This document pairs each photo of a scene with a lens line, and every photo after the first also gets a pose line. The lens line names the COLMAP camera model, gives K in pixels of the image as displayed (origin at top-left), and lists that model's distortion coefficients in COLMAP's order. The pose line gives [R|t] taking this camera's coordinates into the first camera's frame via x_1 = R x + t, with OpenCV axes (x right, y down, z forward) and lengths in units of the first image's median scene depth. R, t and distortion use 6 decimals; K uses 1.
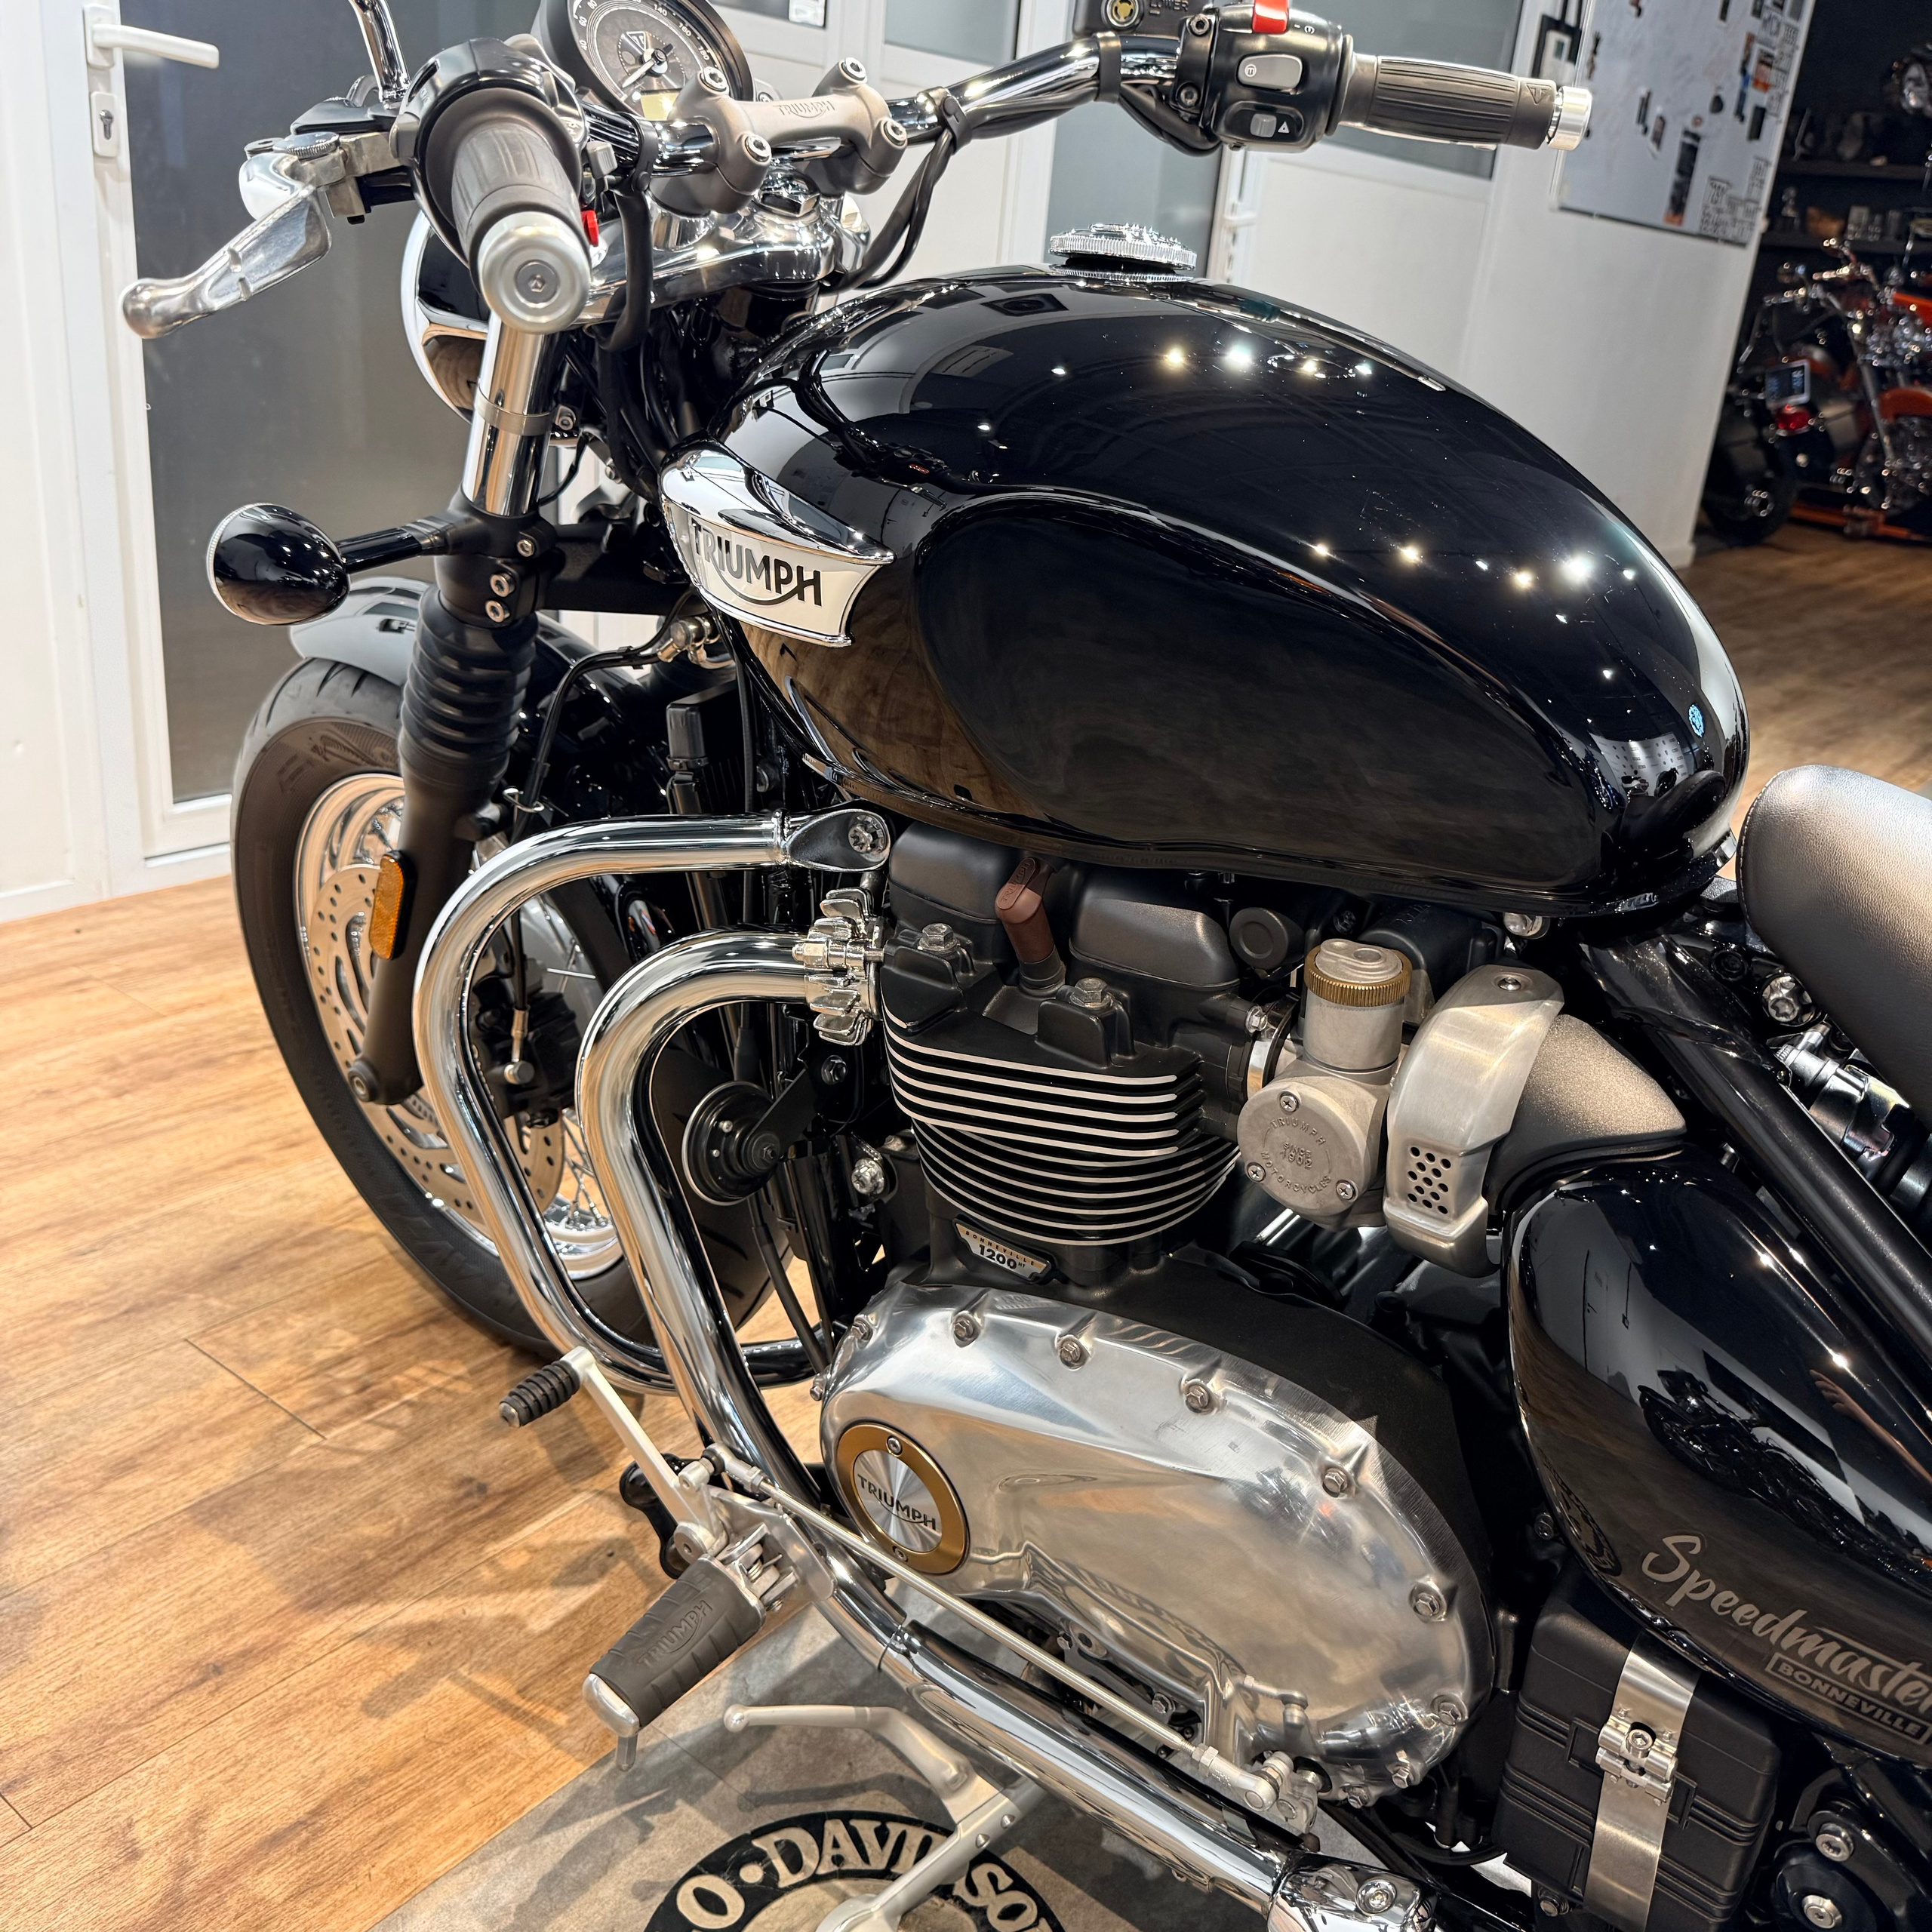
lens RADIAL K [[1830.3, 0, 979.0], [0, 1830.3, 974.3], [0, 0, 1]] dist [0.086503, -0.162451]
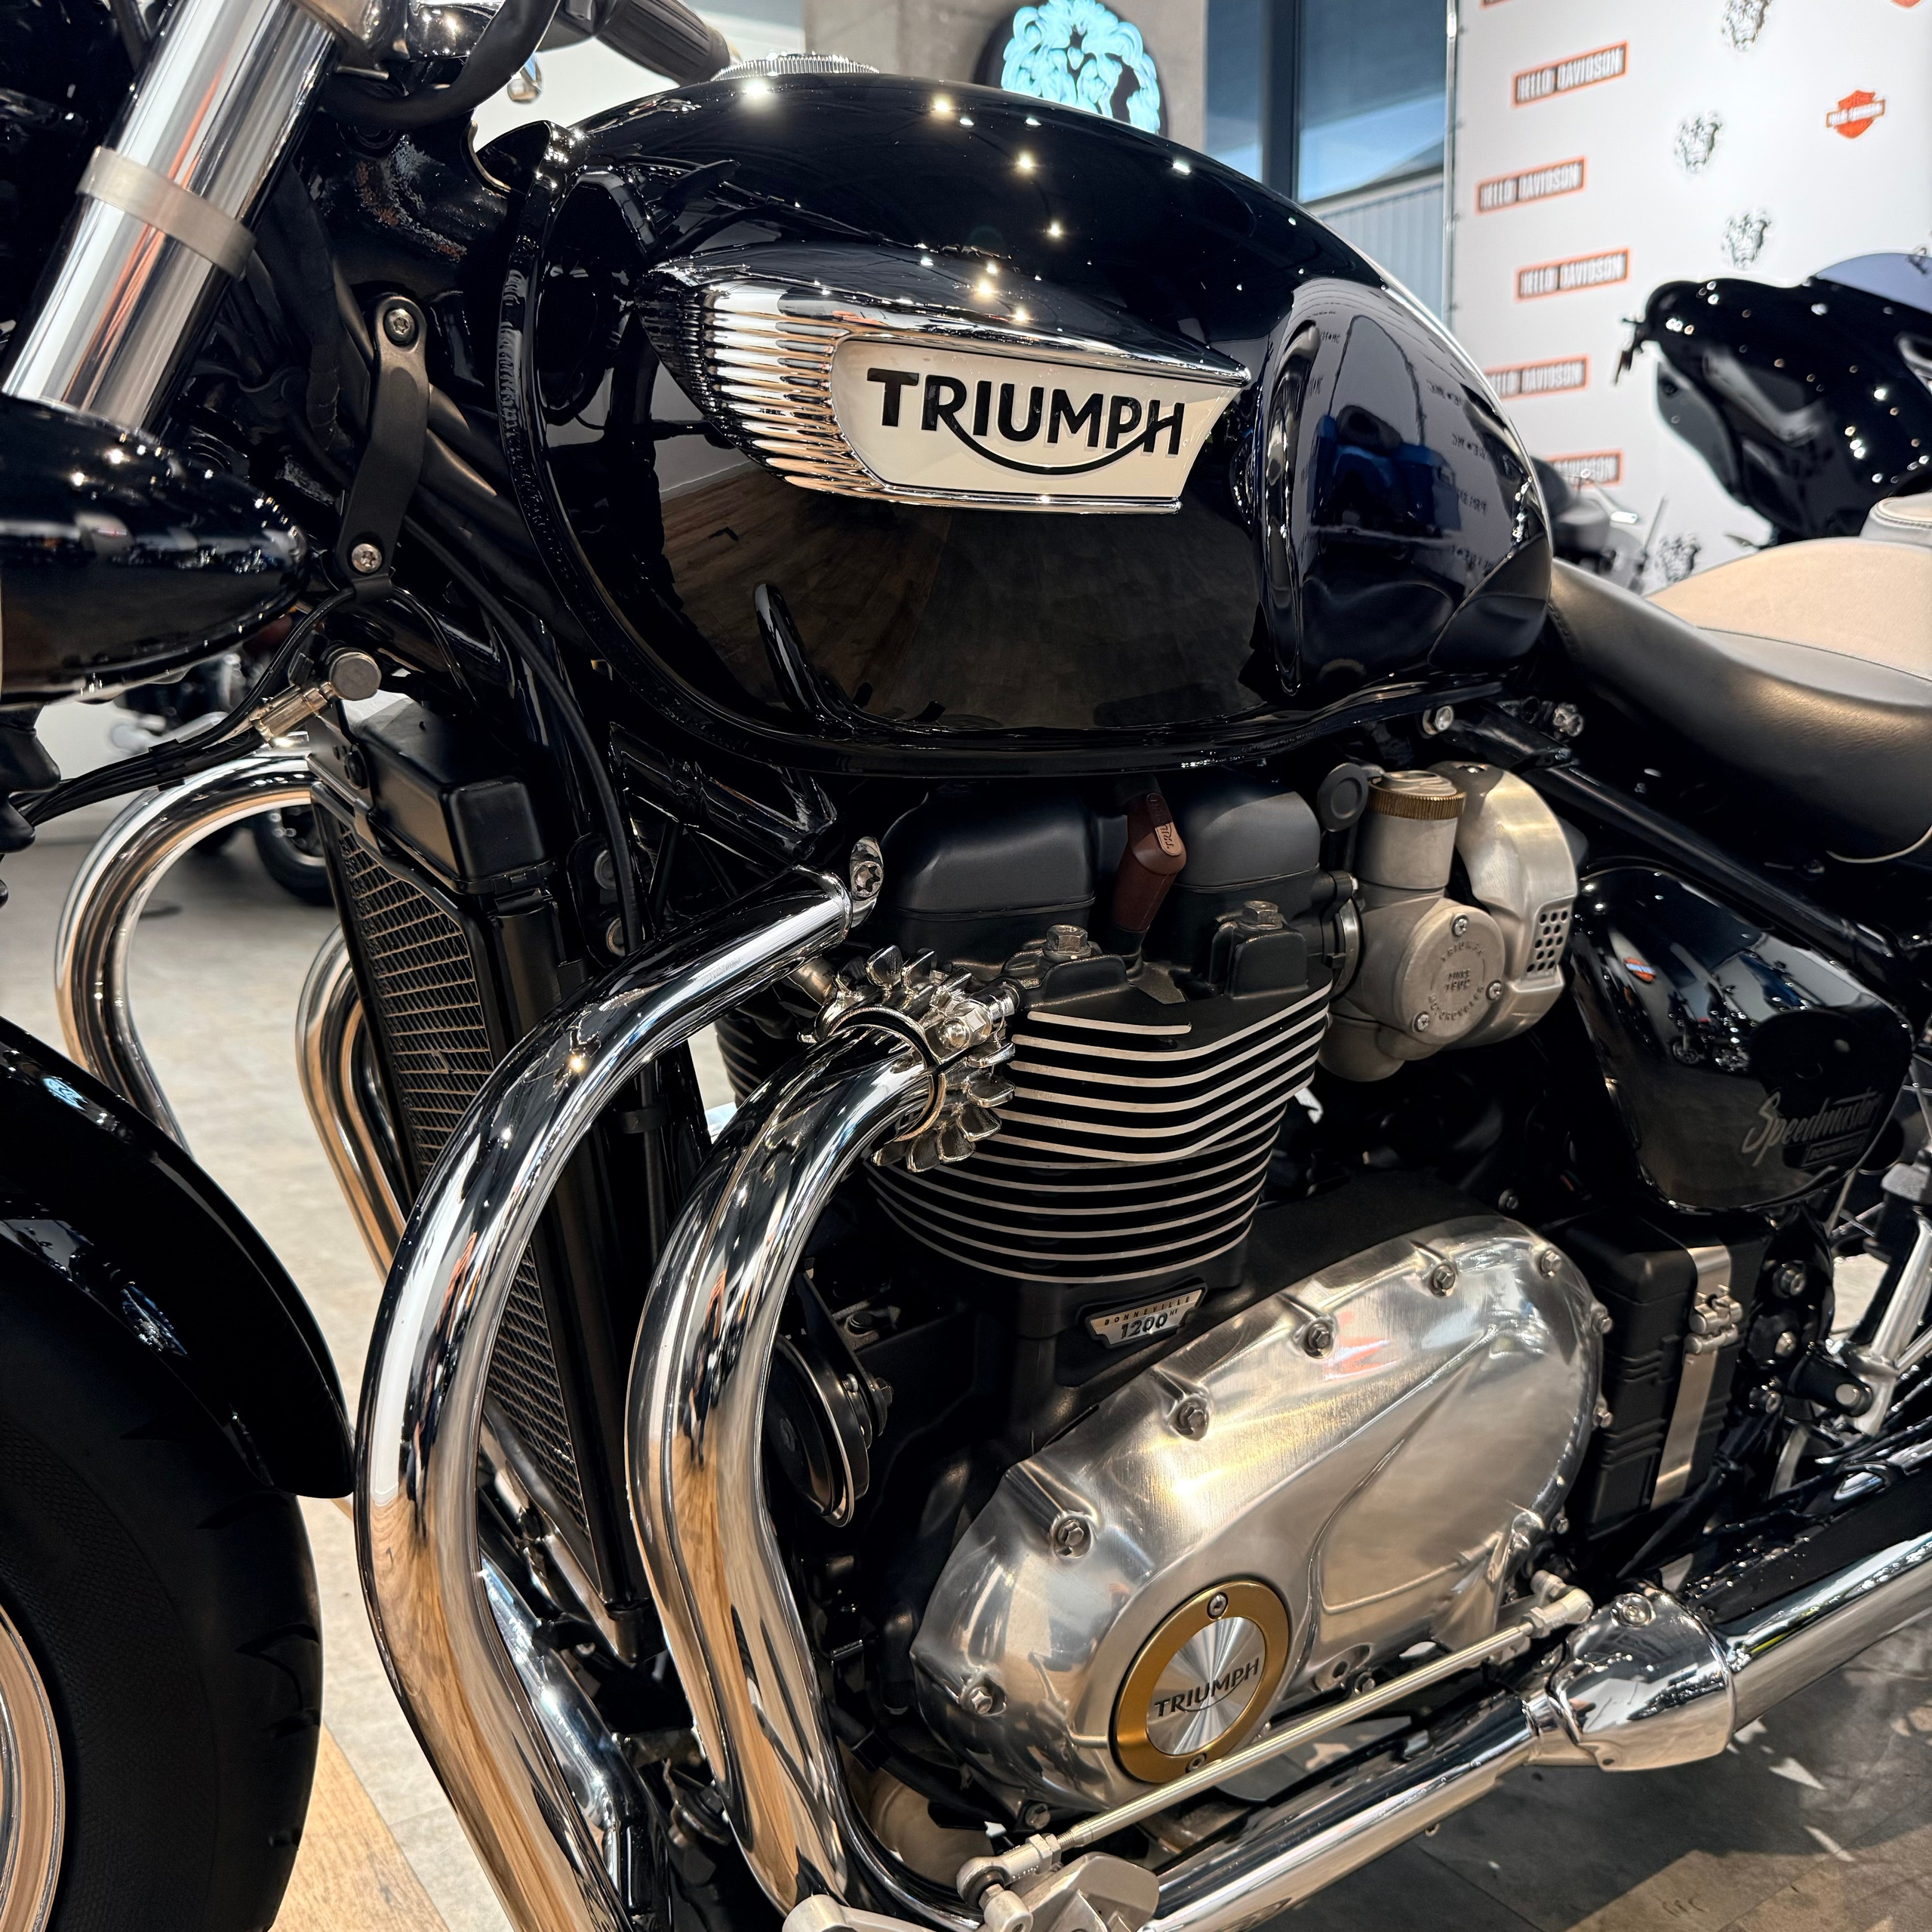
lens RADIAL K [[1806.2, 0, 975.7], [0, 1806.2, 965.0], [0, 0, 1]] dist [0.184092, -0.354174]
pose [[0.291325, -0.256469, 0.921604, -0.596526], [0.374064, 0.917227, 0.137007, -0.104857], [-0.880458, 0.304825, 0.363147, 0.629517]]
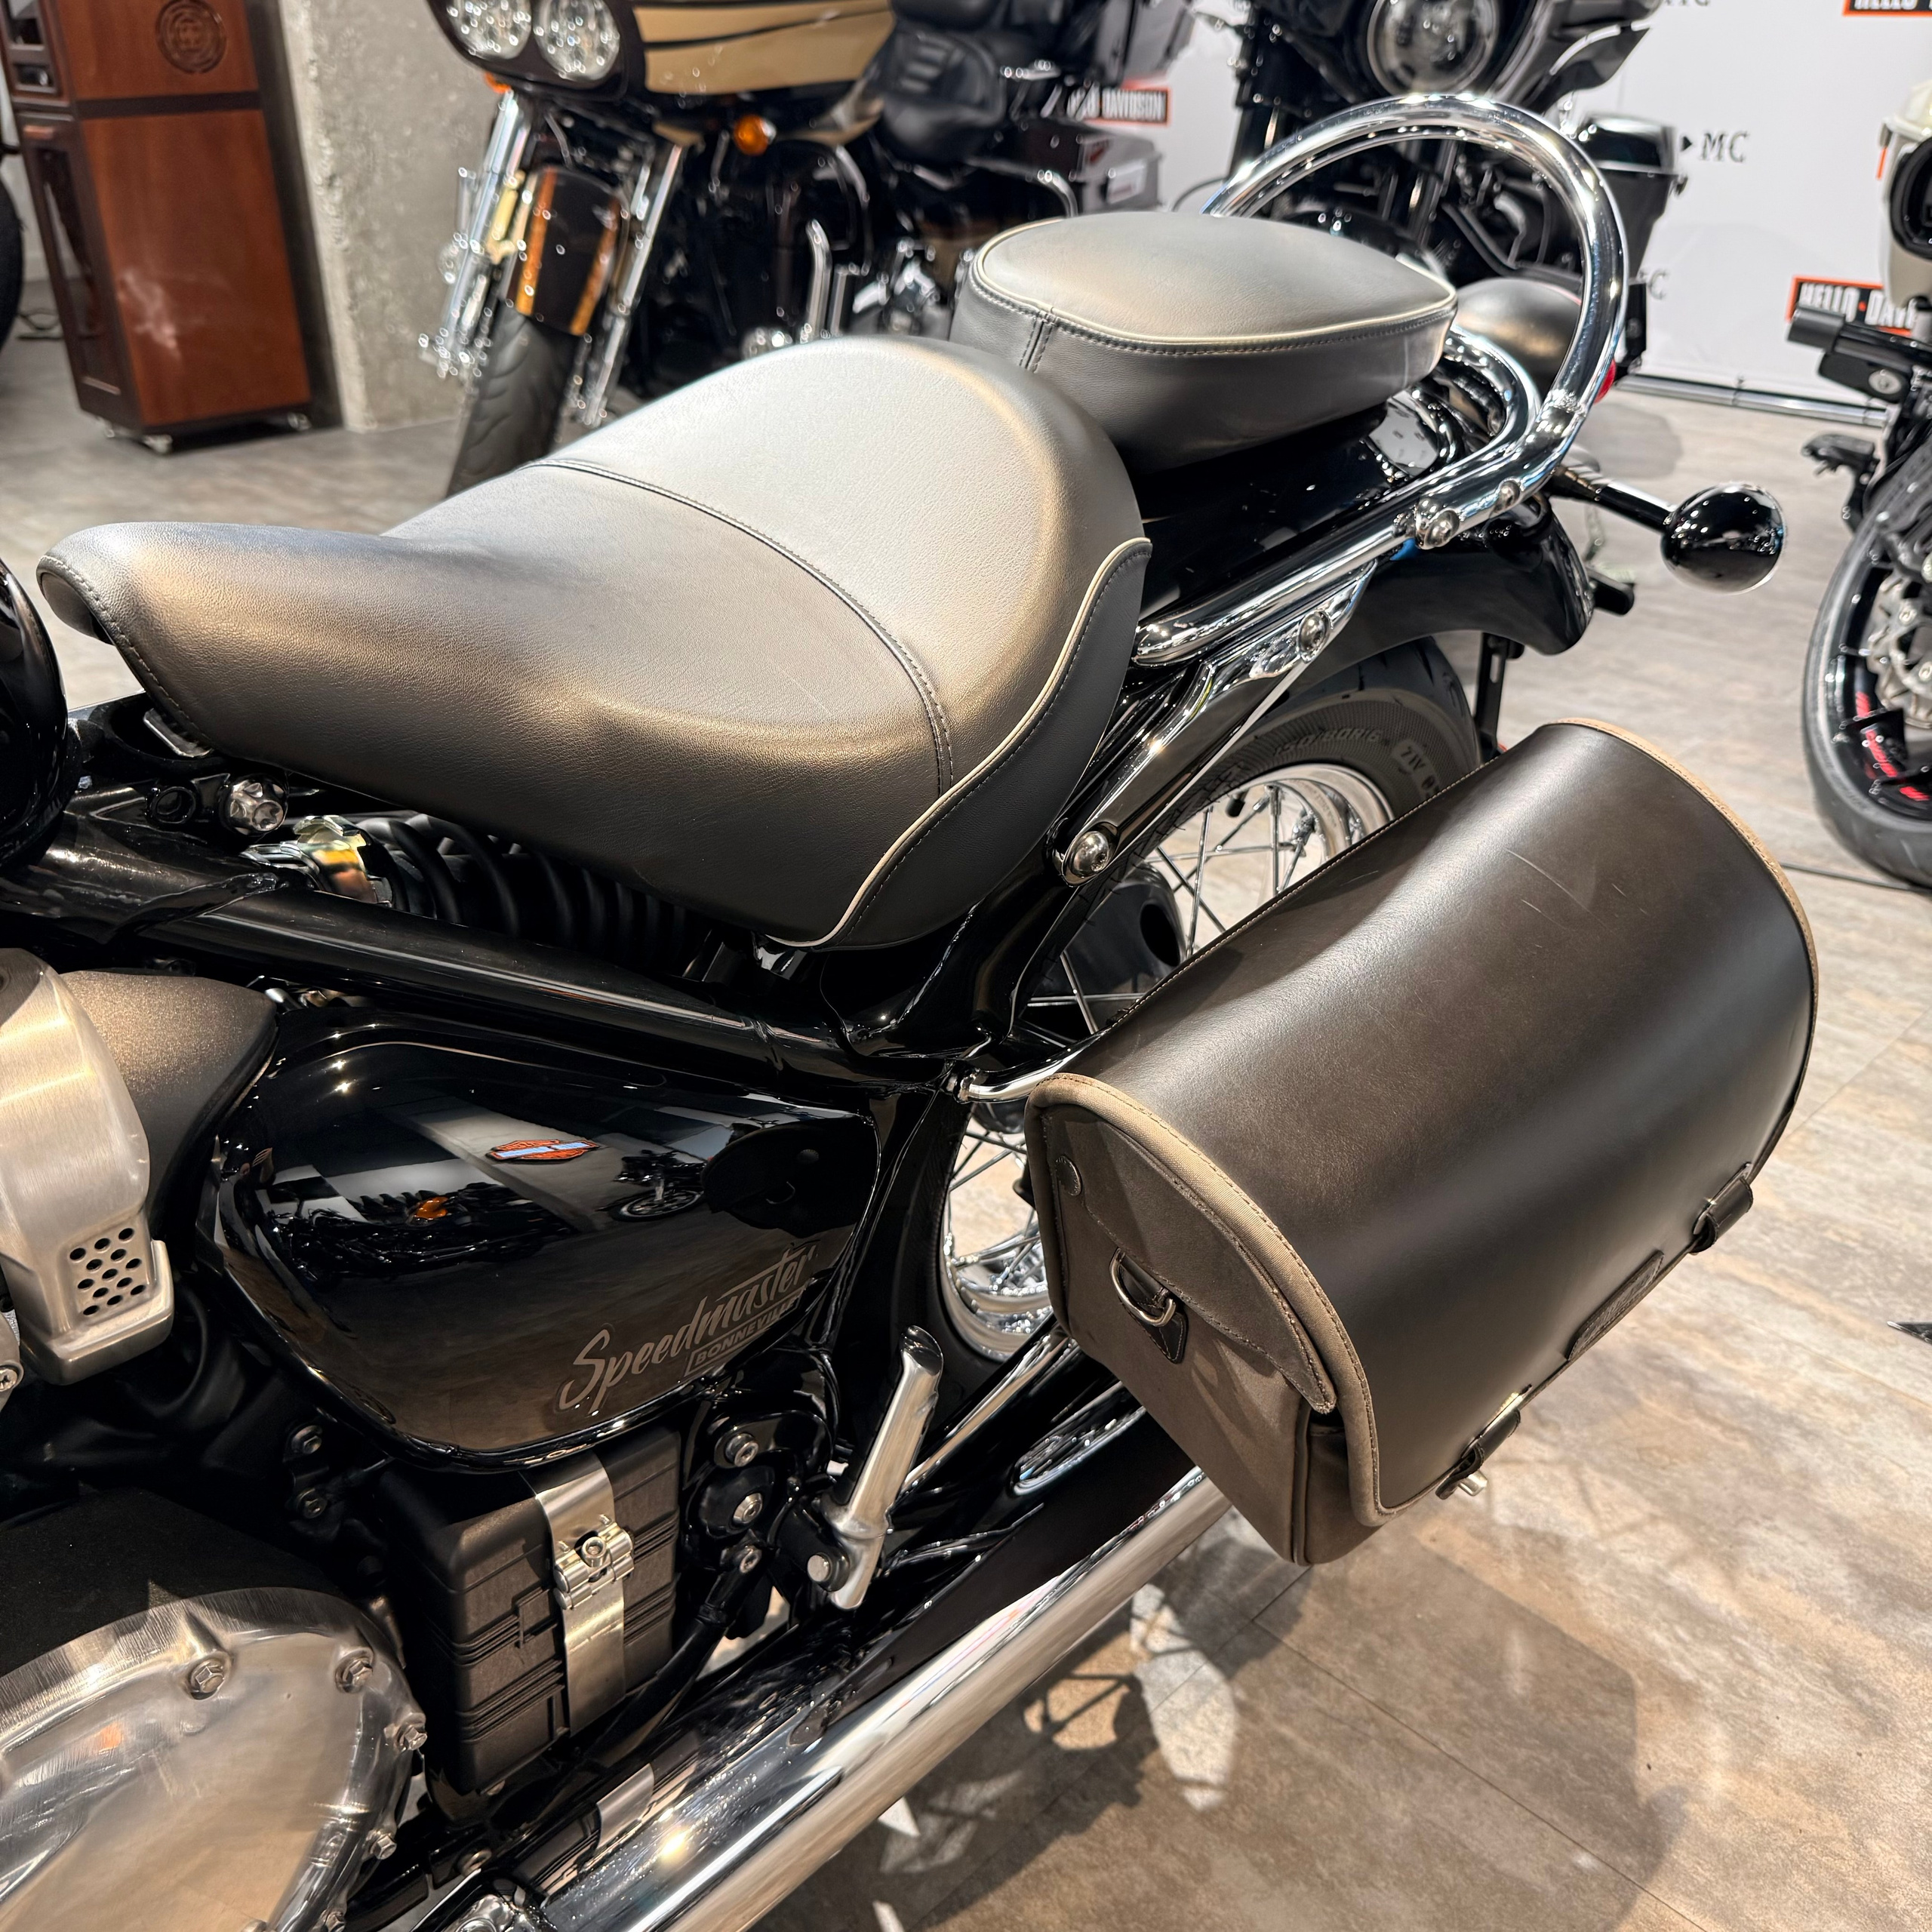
lens RADIAL K [[1850.4, 0, 952.3], [0, 1850.4, 966.0], [0, 0, 1]] dist [0.001445, -0.019184]
pose [[0.129199, -0.542195, 0.830260, -0.157763], [0.376371, 0.801437, 0.464804, -0.126728], [-0.917416, 0.252434, 0.307612, 0.322584]]
